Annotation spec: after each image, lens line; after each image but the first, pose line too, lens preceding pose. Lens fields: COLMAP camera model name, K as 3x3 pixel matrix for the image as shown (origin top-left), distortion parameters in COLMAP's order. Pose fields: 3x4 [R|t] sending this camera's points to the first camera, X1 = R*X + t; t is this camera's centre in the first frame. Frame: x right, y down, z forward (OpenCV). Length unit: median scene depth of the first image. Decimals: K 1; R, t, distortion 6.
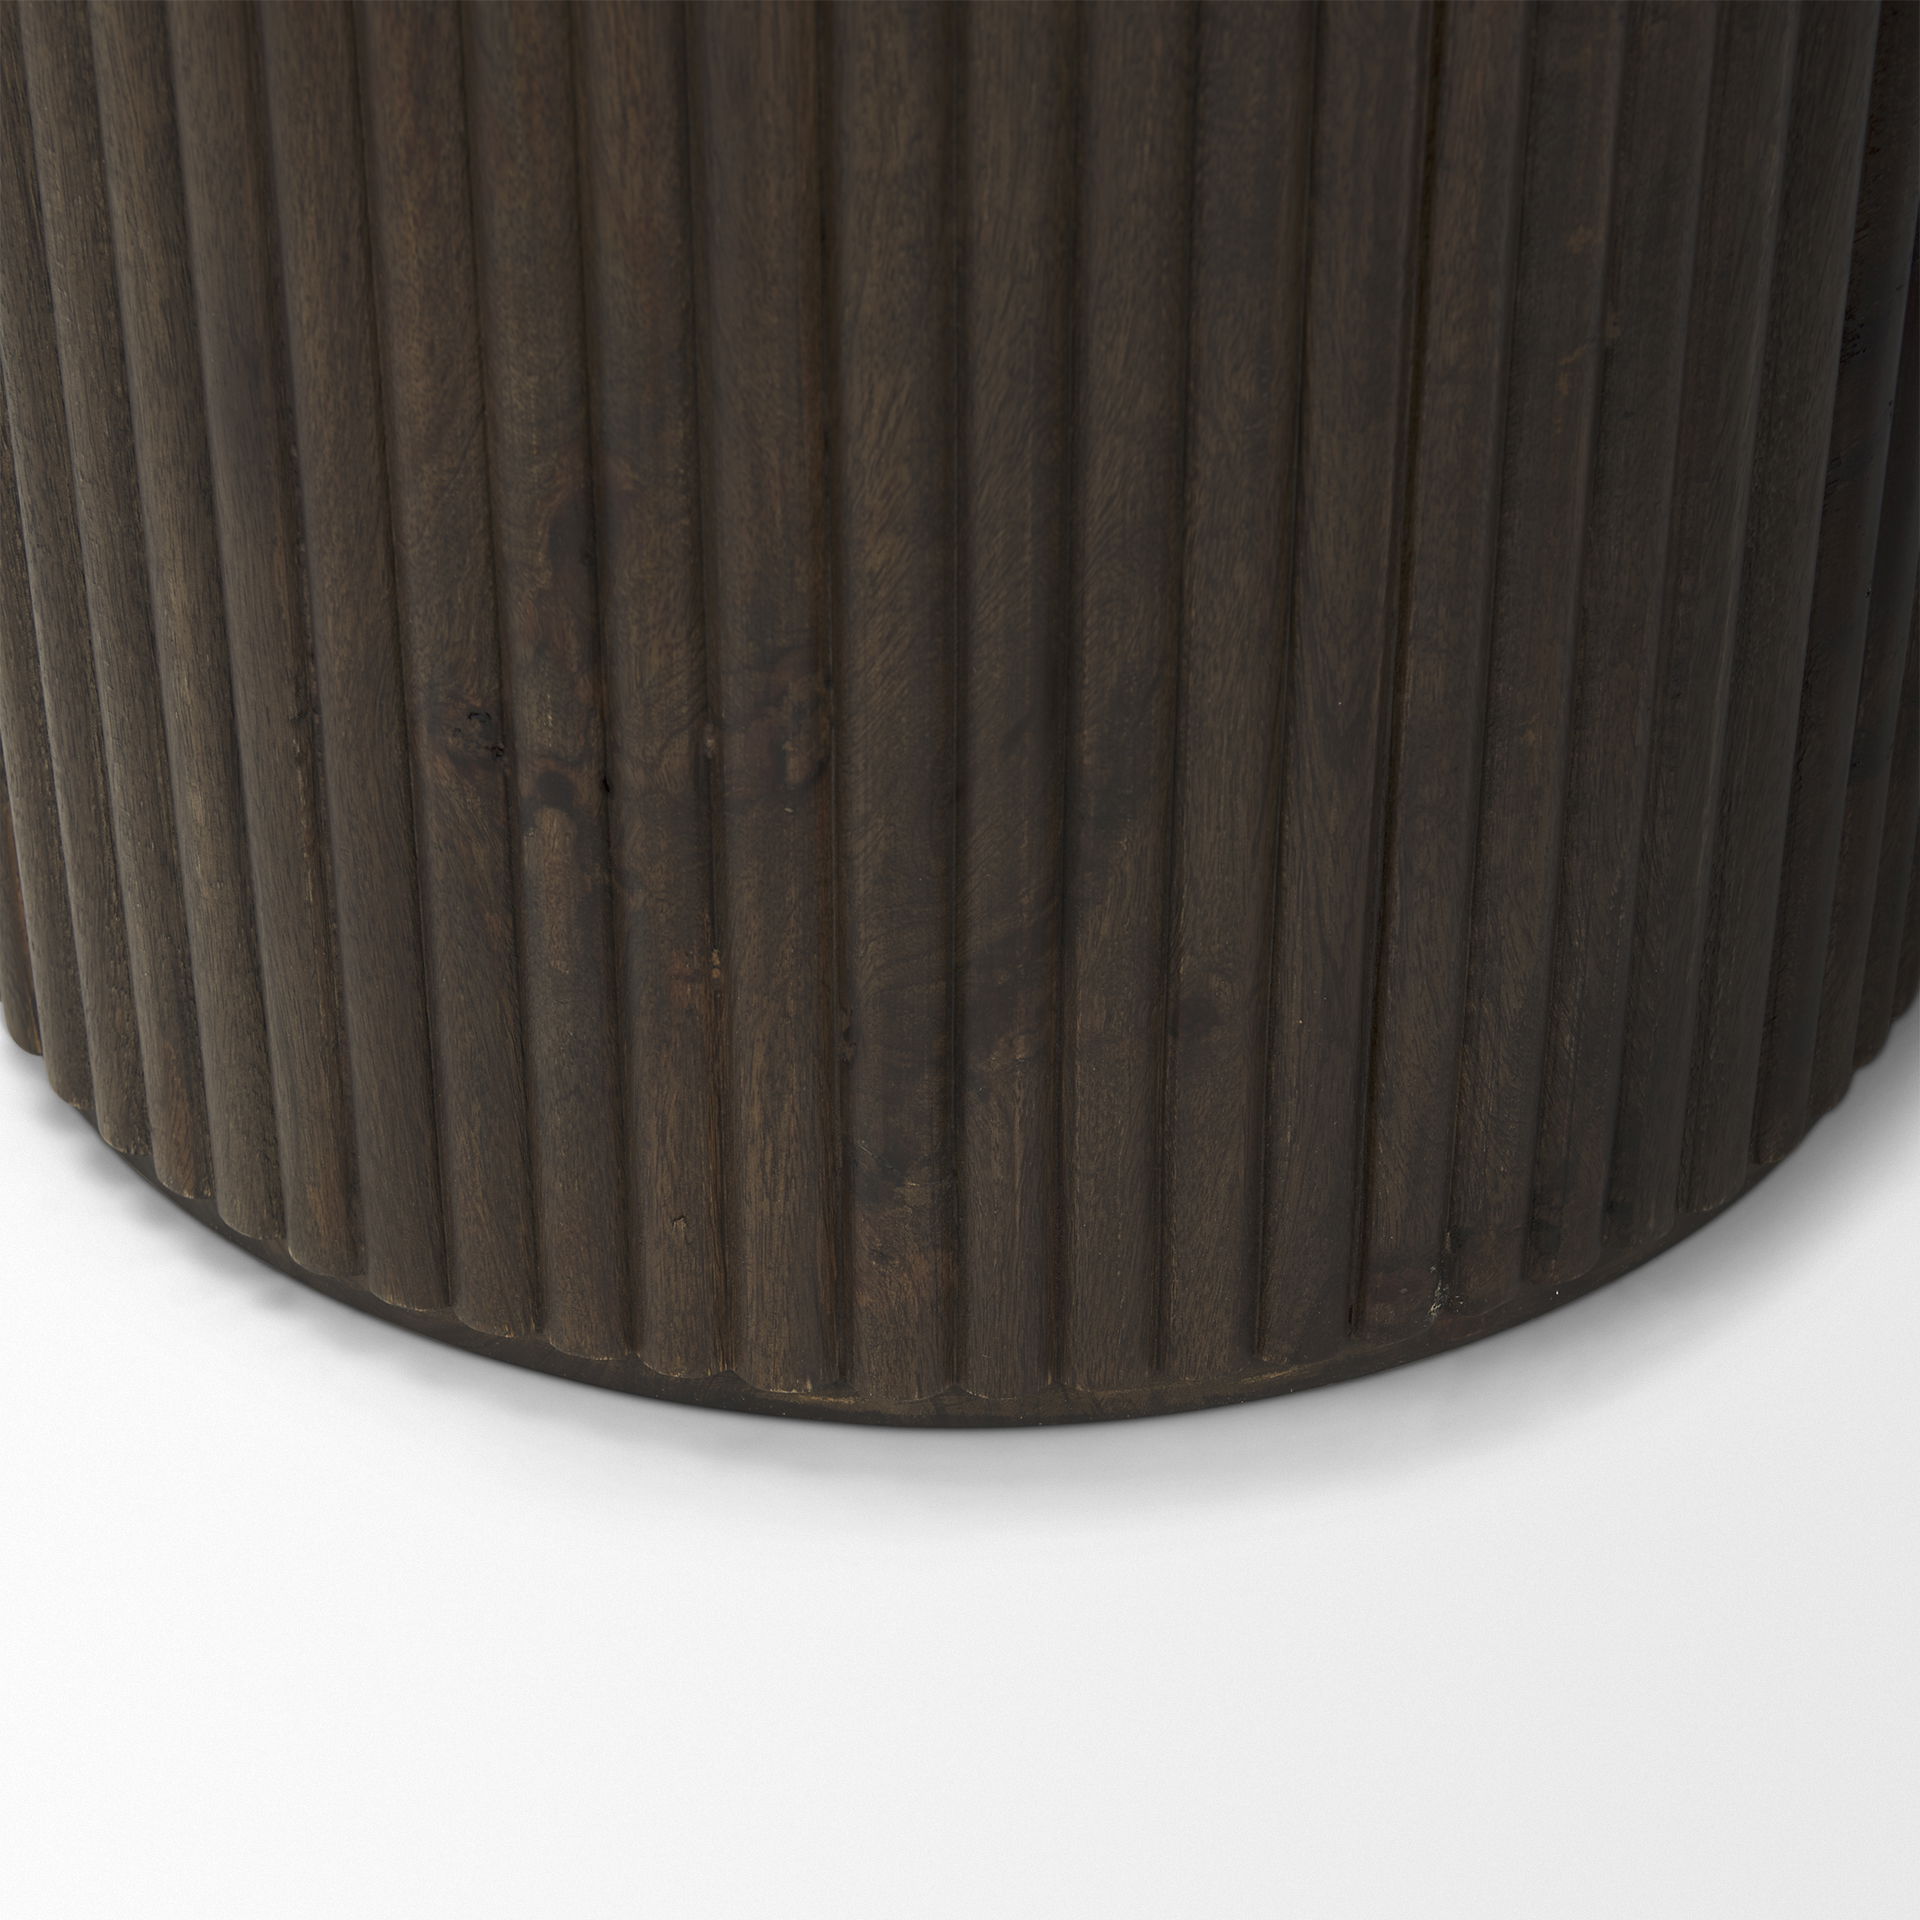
lens RADIAL K [[4716.4, 0, 963.4], [0, 4716.4, 962.8], [0, 0, 1]] dist [-0.022580, 0.000000]
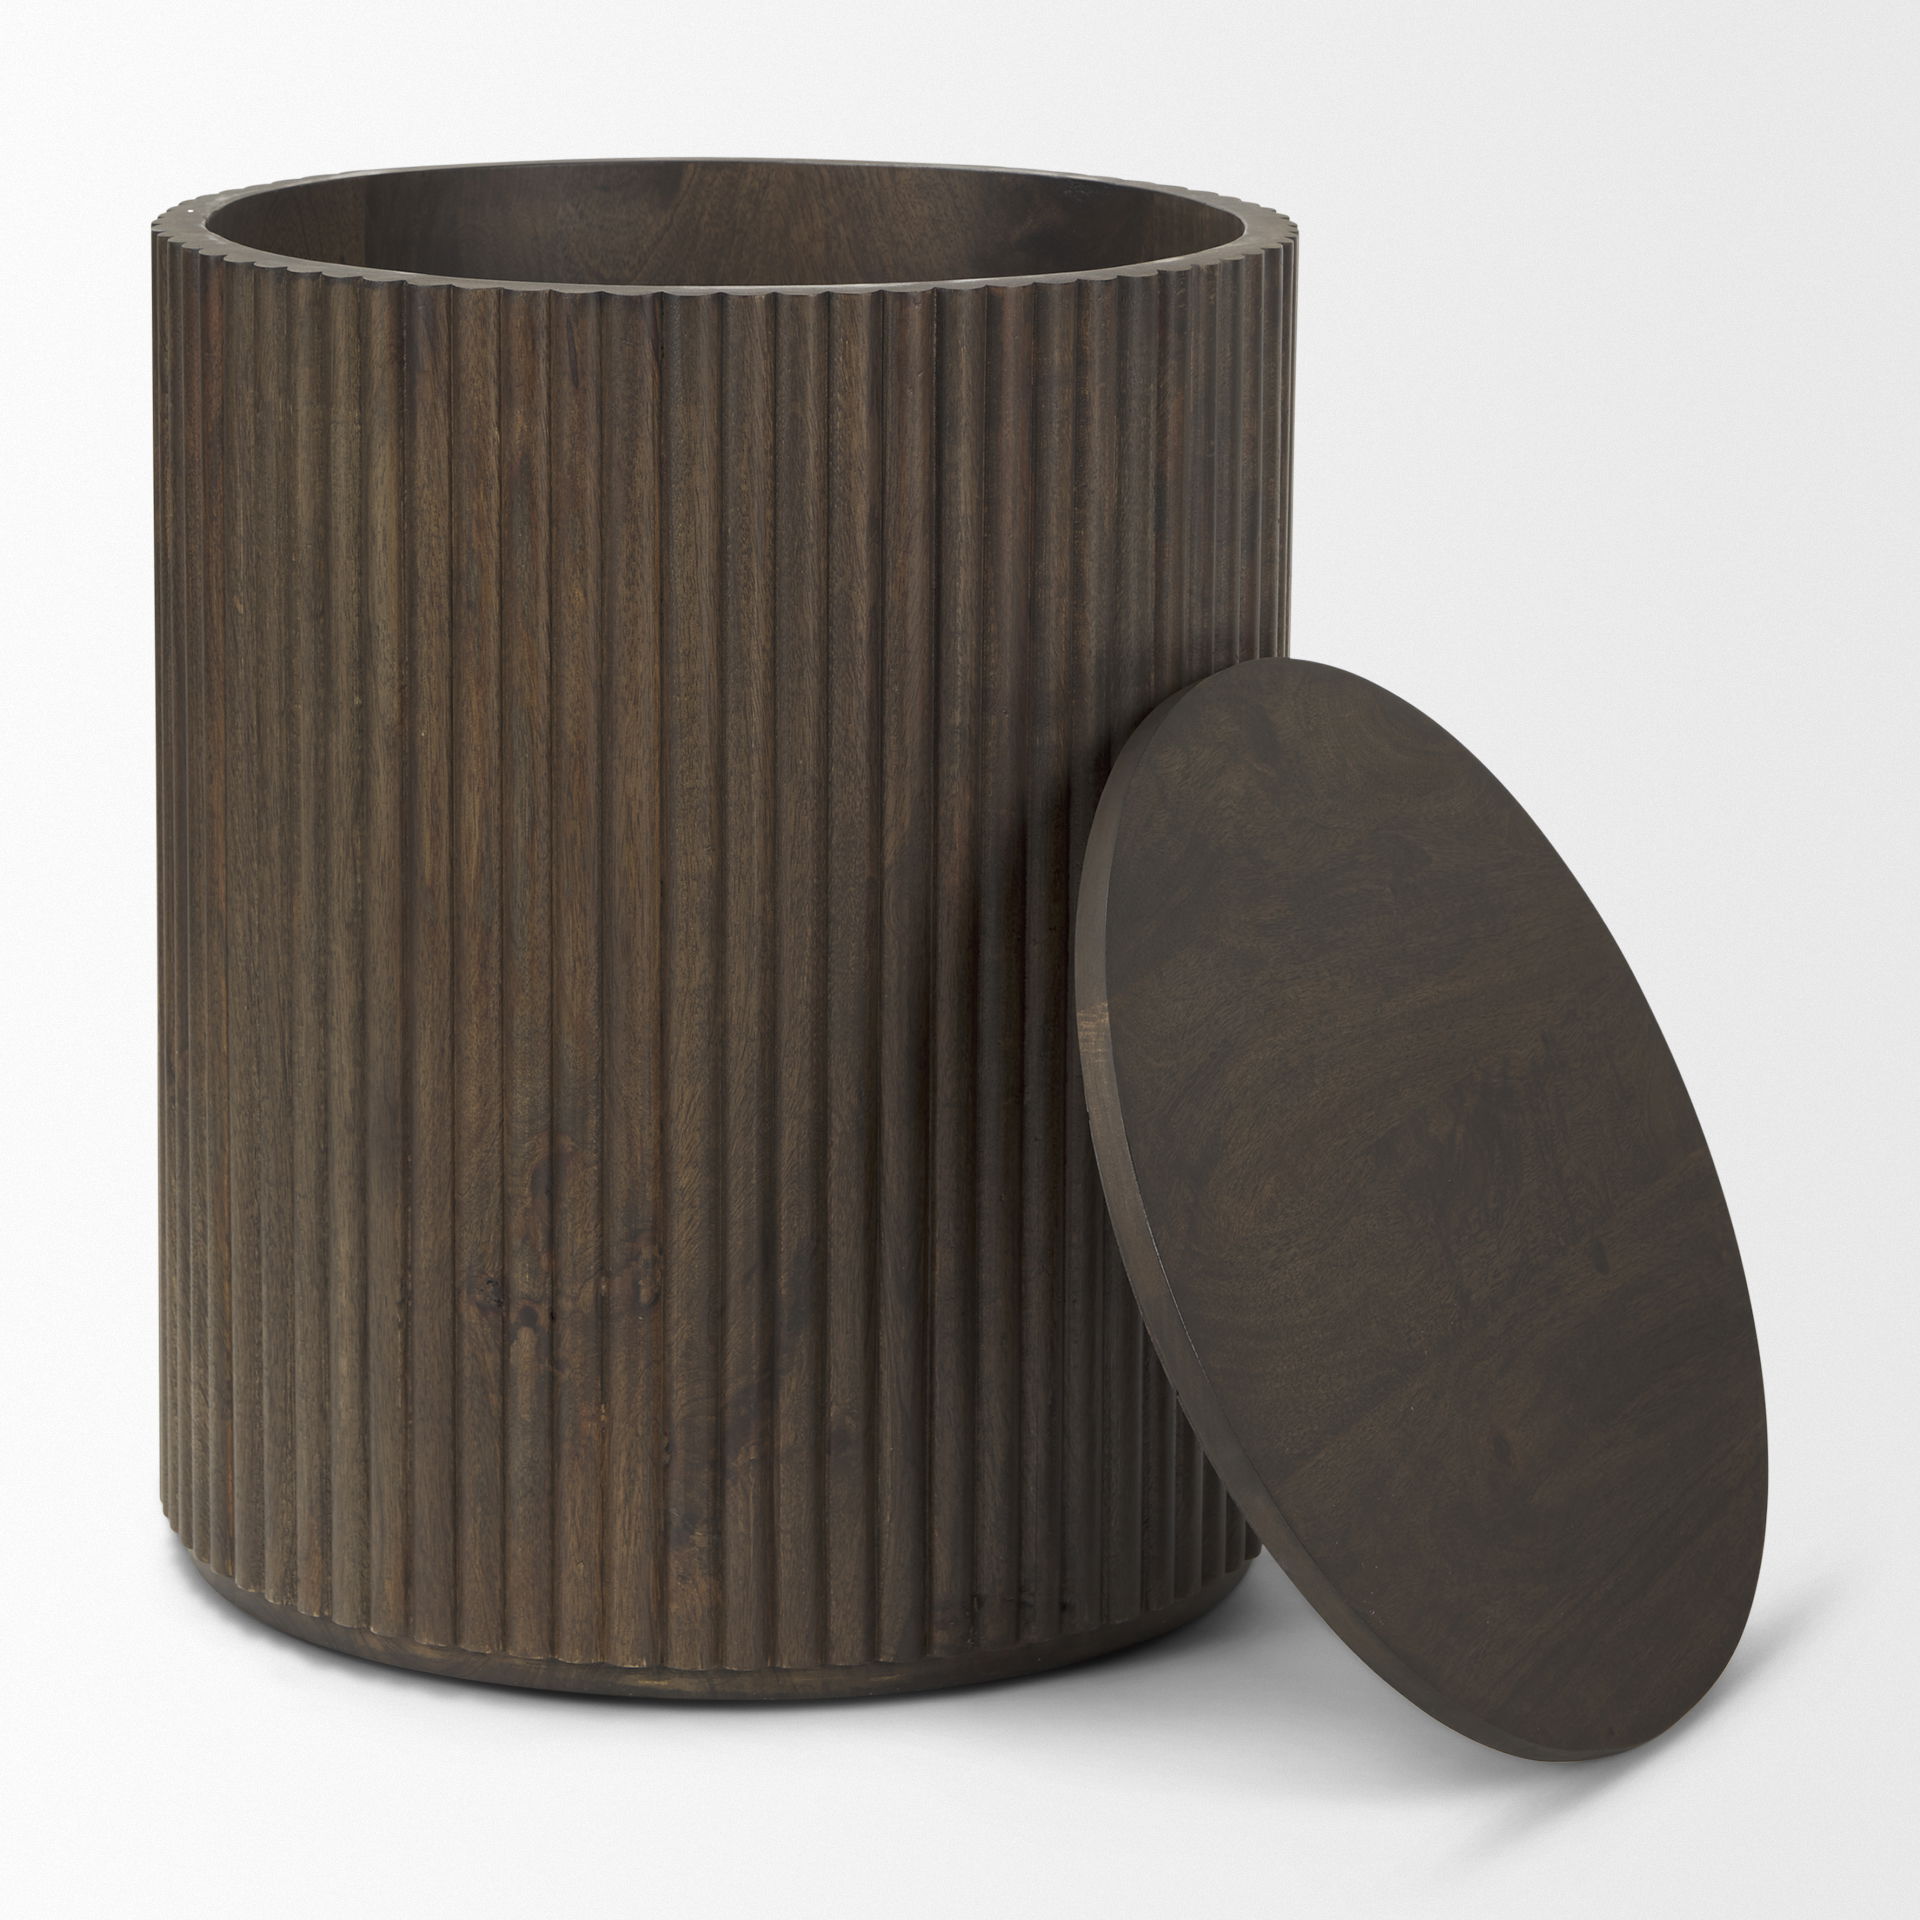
lens RADIAL K [[4716.4, 0, 959.6], [0, 4716.4, 962.2], [0, 0, 1]] dist [-0.022580, 0.000000]
pose [[0.999340, 0.004043, 0.036104, 0.028181], [0.010474, 0.919523, -0.392898, 0.645127], [-0.034787, 0.393016, 0.918873, -0.990059]]
